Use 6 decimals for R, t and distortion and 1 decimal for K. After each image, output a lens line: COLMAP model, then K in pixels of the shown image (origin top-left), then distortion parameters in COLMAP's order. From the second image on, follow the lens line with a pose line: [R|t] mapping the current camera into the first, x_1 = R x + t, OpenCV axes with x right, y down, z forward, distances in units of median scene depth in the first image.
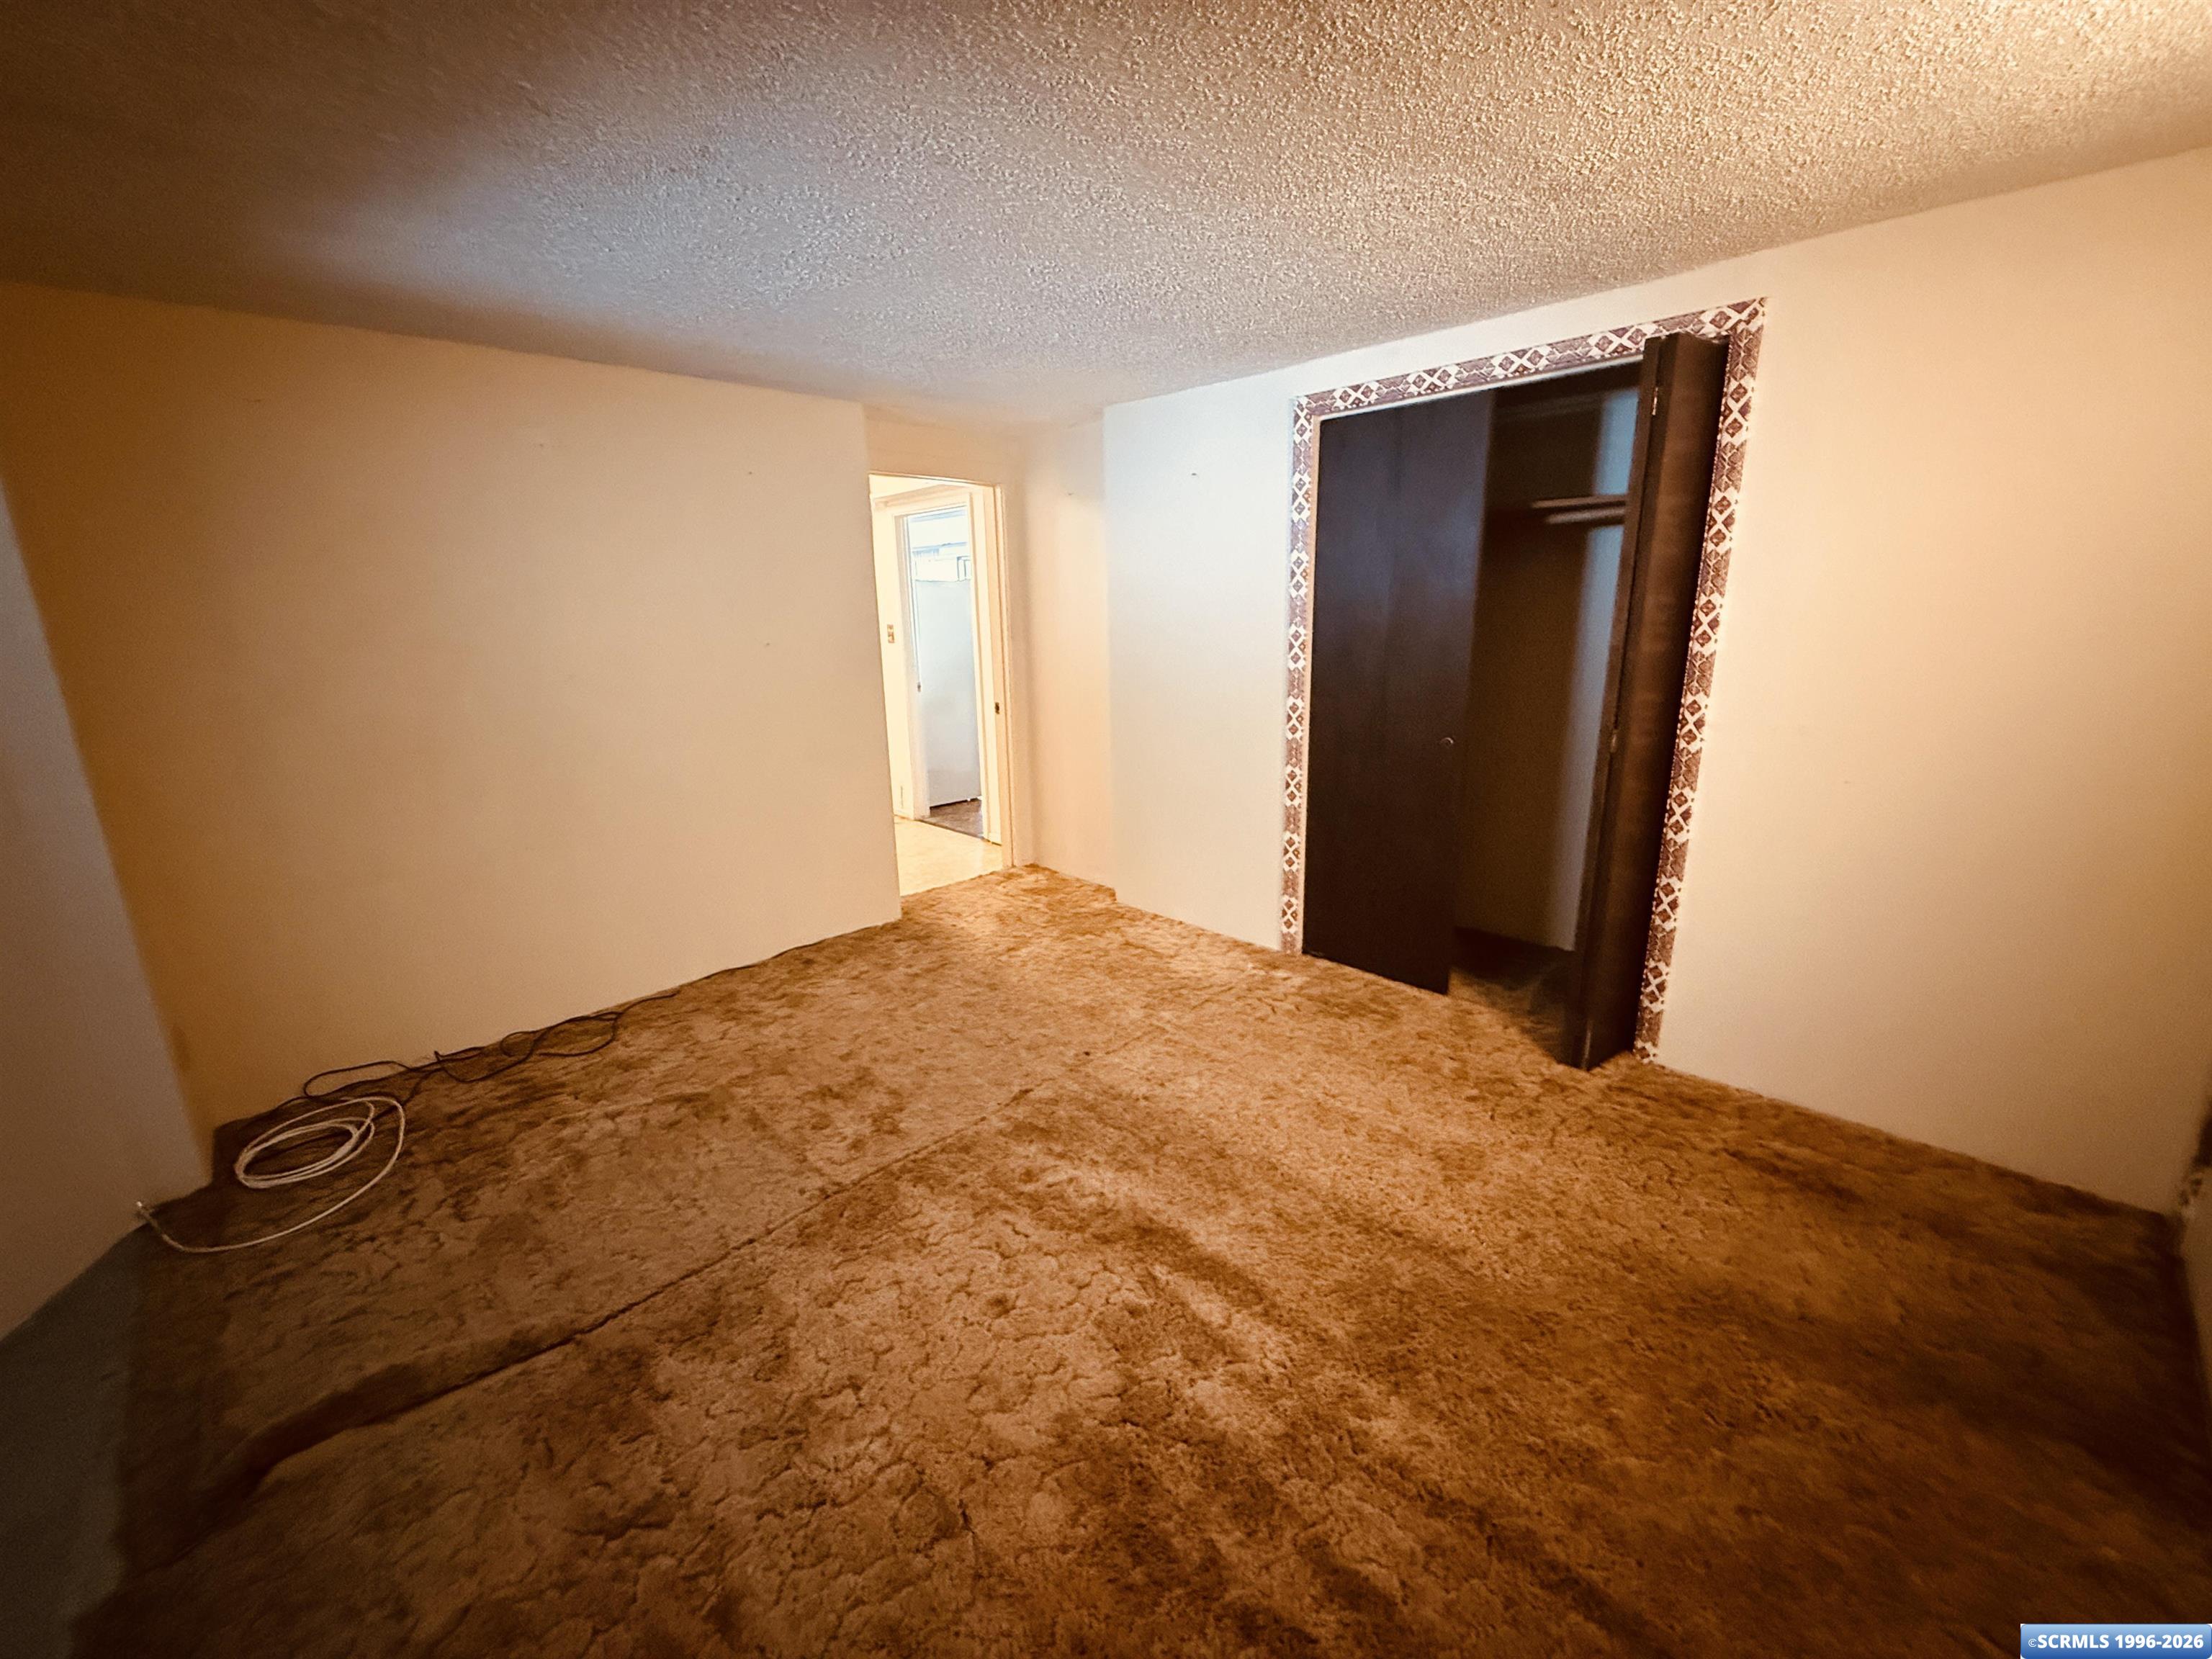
lens RADIAL K [[878.4, 0, 1097.9], [0, 878.4, 827.2], [0, 0, 1]] dist [-0.001197, -0.000202]
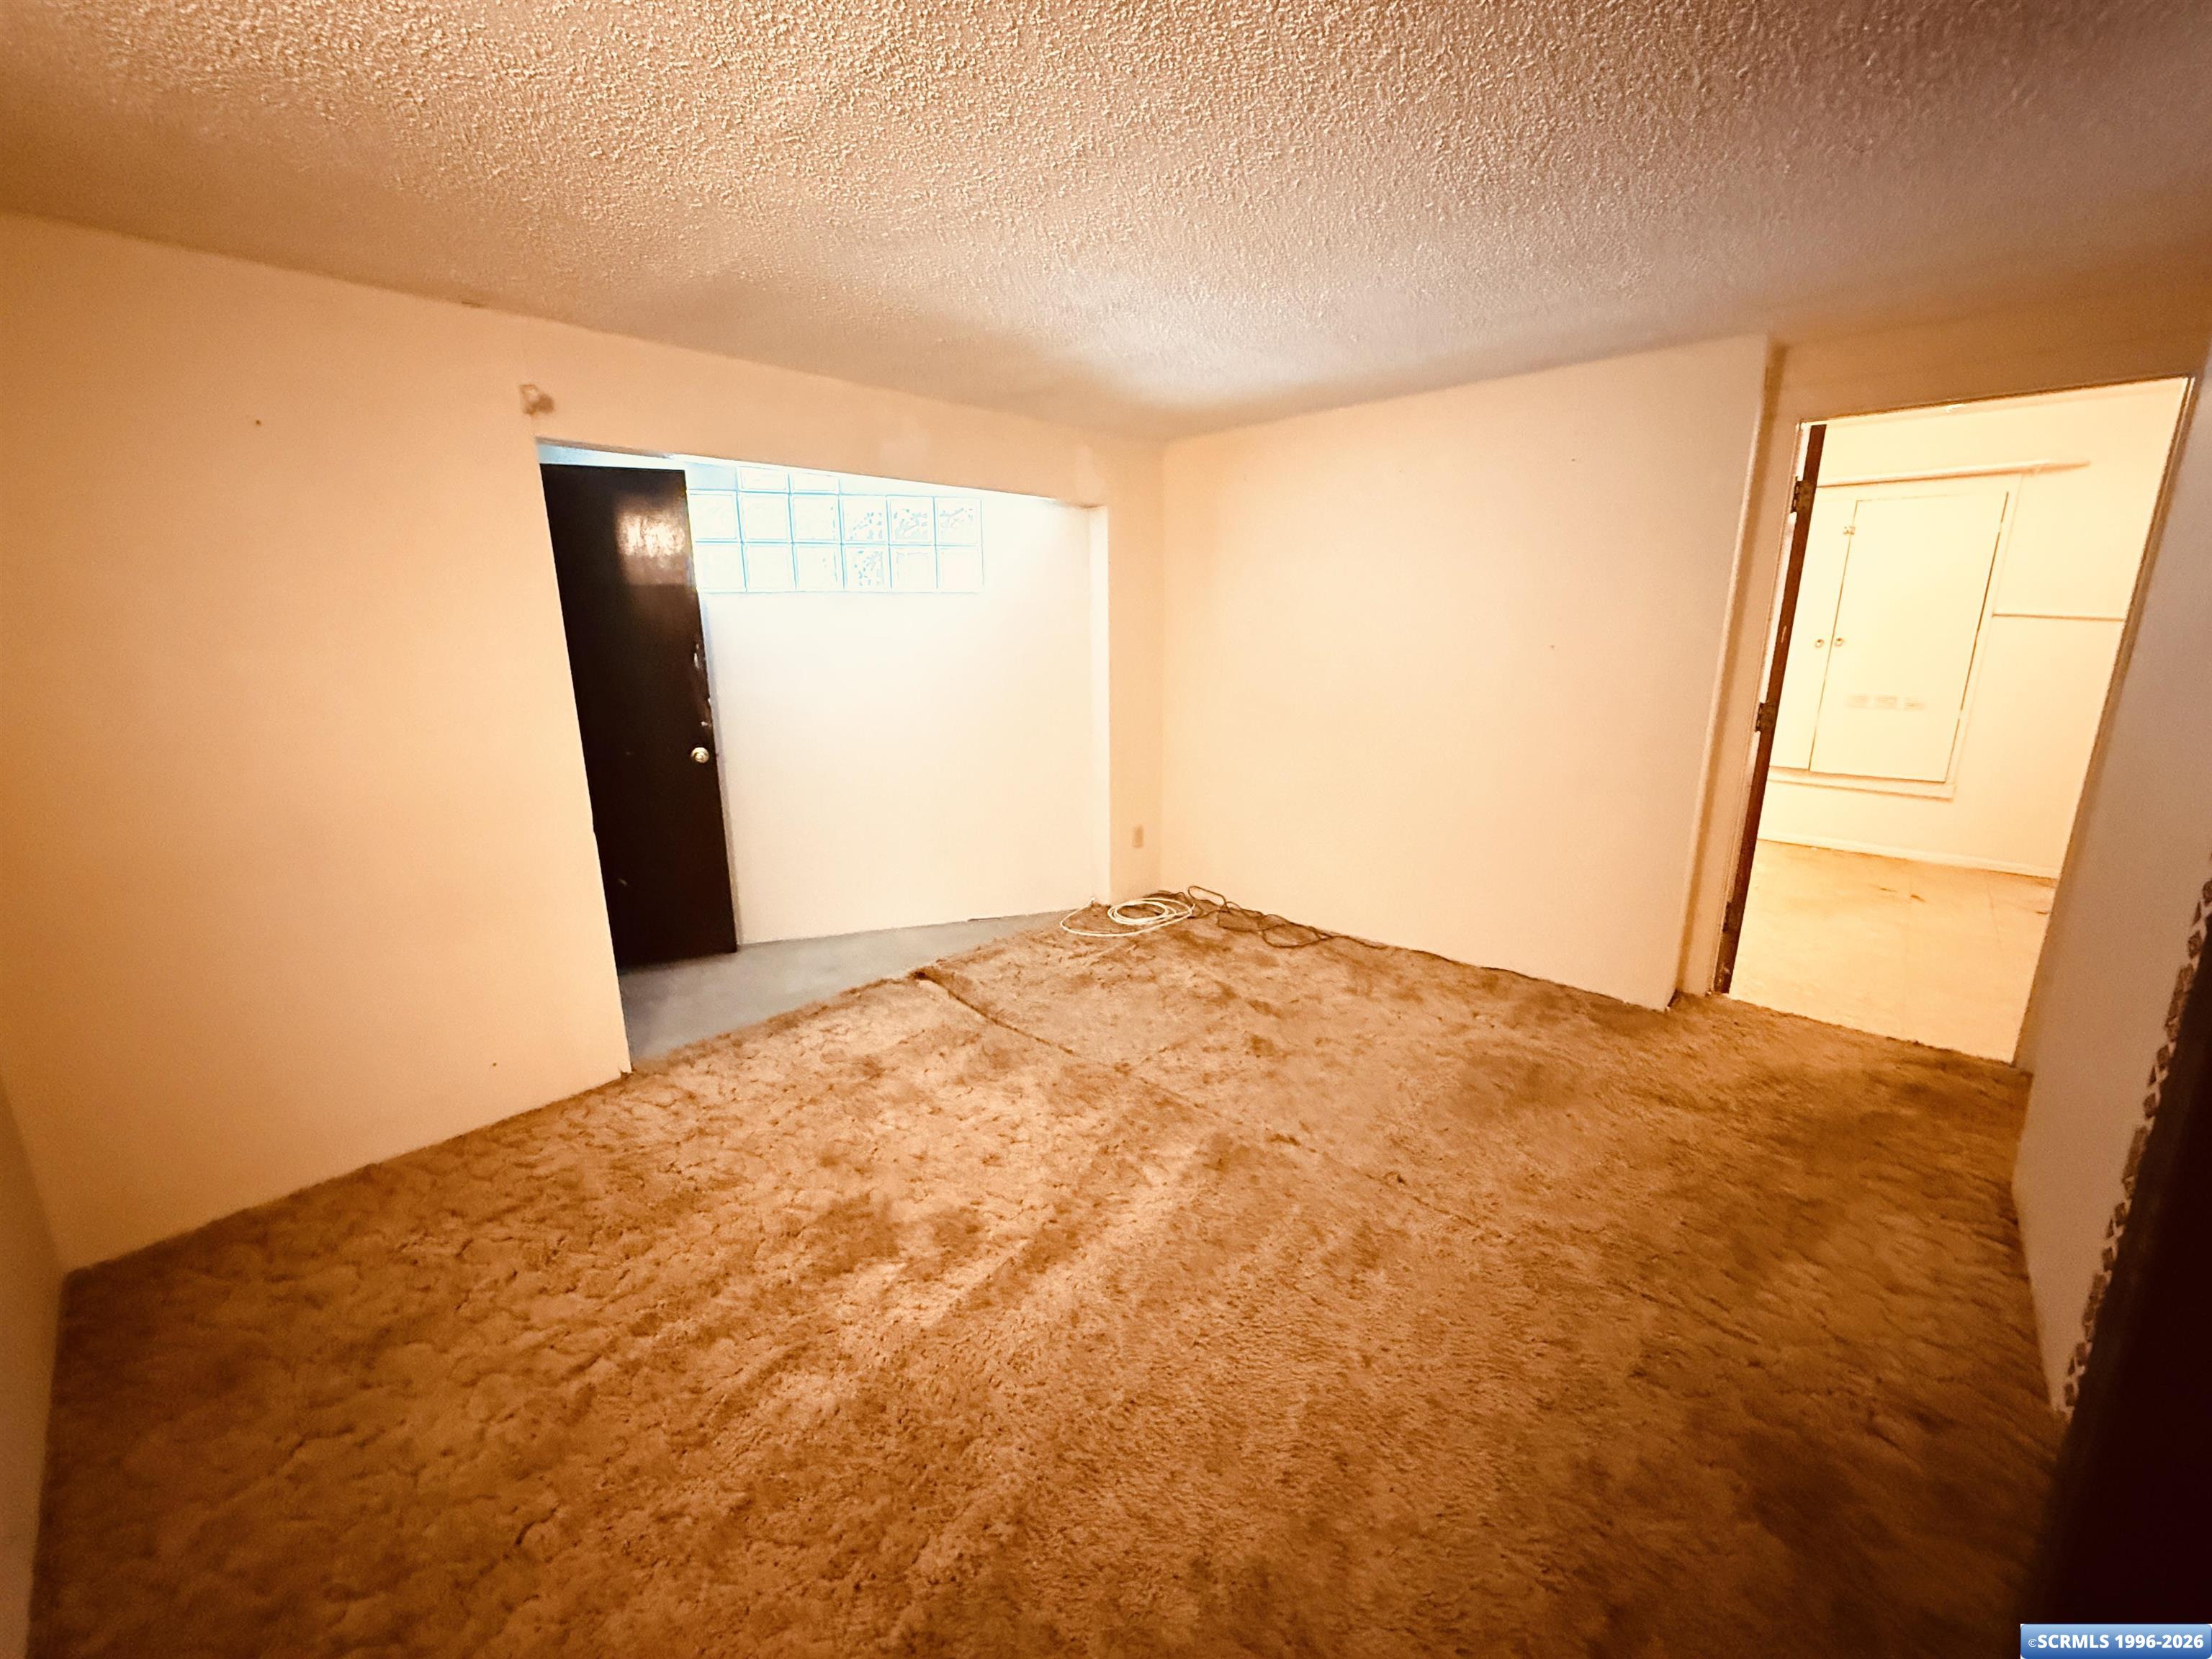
lens RADIAL K [[878.4, 0, 1097.9], [0, 878.4, 827.2], [0, 0, 1]] dist [-0.001197, -0.000202]
pose [[0.053851, 0.252771, -0.966026, 0.632707], [-0.235060, 0.943452, 0.233761, -0.155933], [0.970488, 0.214486, 0.110222, 0.562740]]
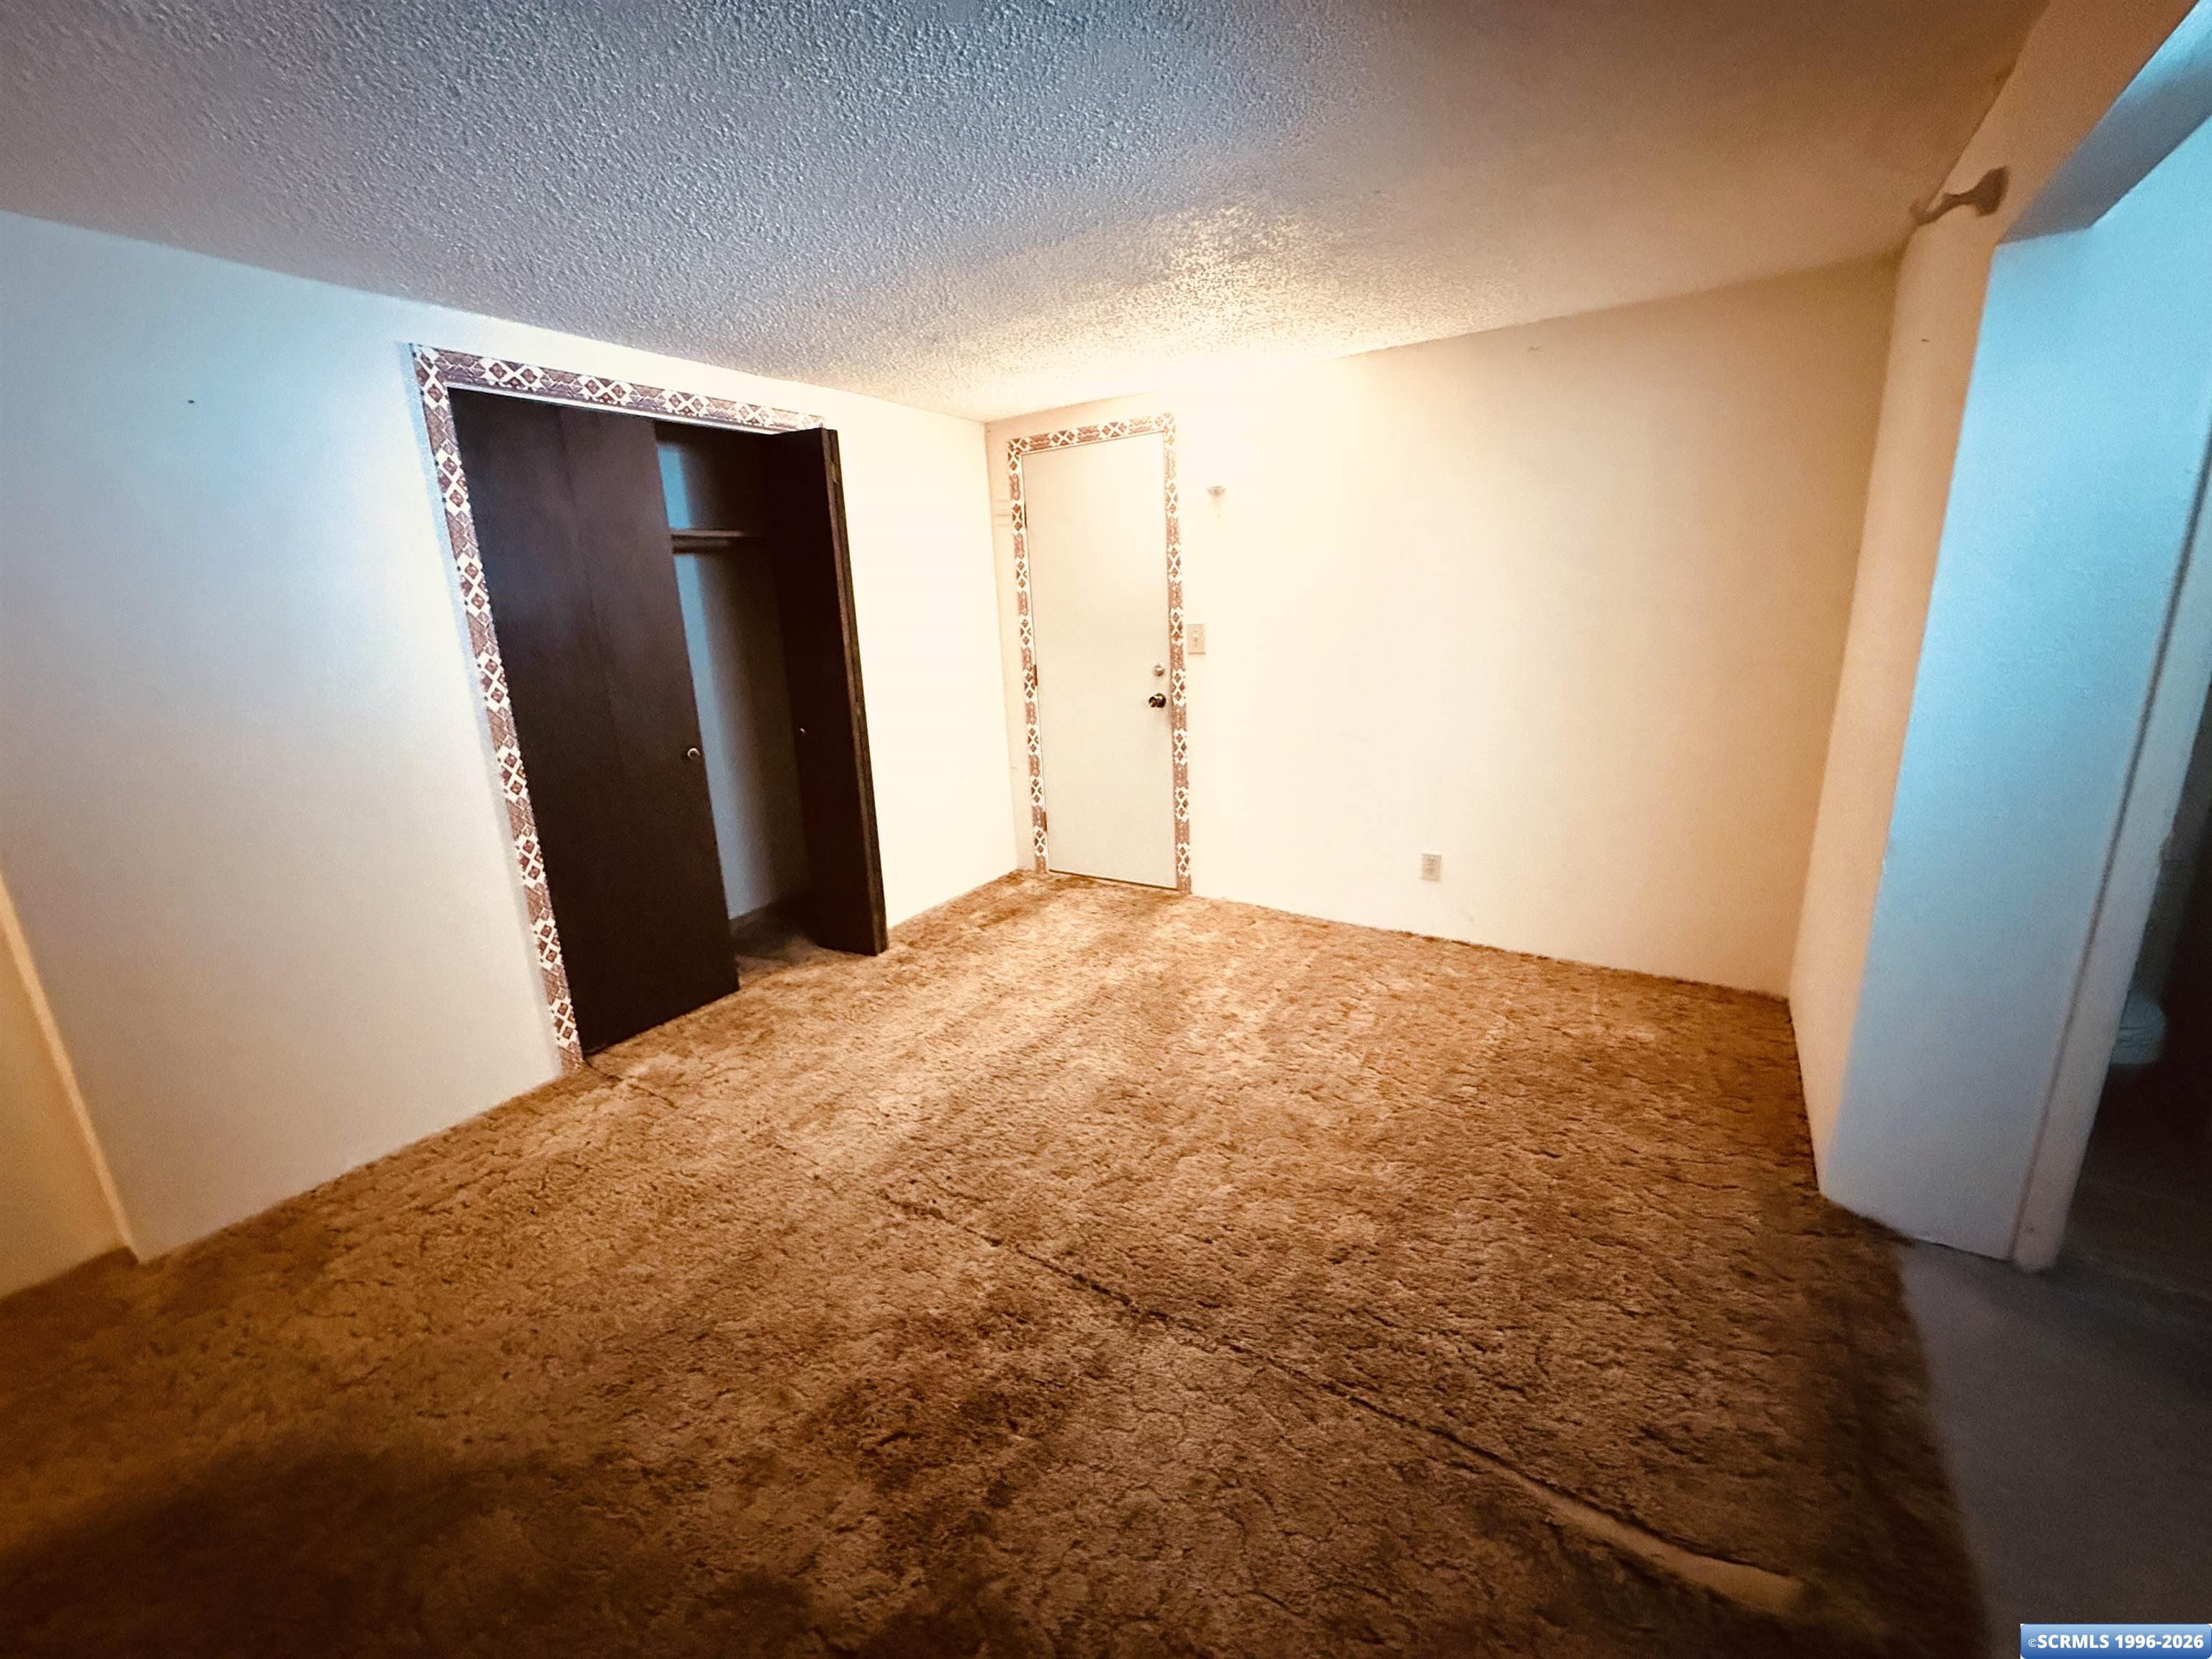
lens RADIAL K [[878.4, 0, 1097.9], [0, 878.4, 827.2], [0, 0, 1]] dist [-0.001197, -0.000202]
pose [[-0.218300, -0.215912, 0.951697, -0.723159], [0.283588, 0.919097, 0.273566, -0.169016], [-0.933768, 0.329609, -0.139409, 0.747060]]
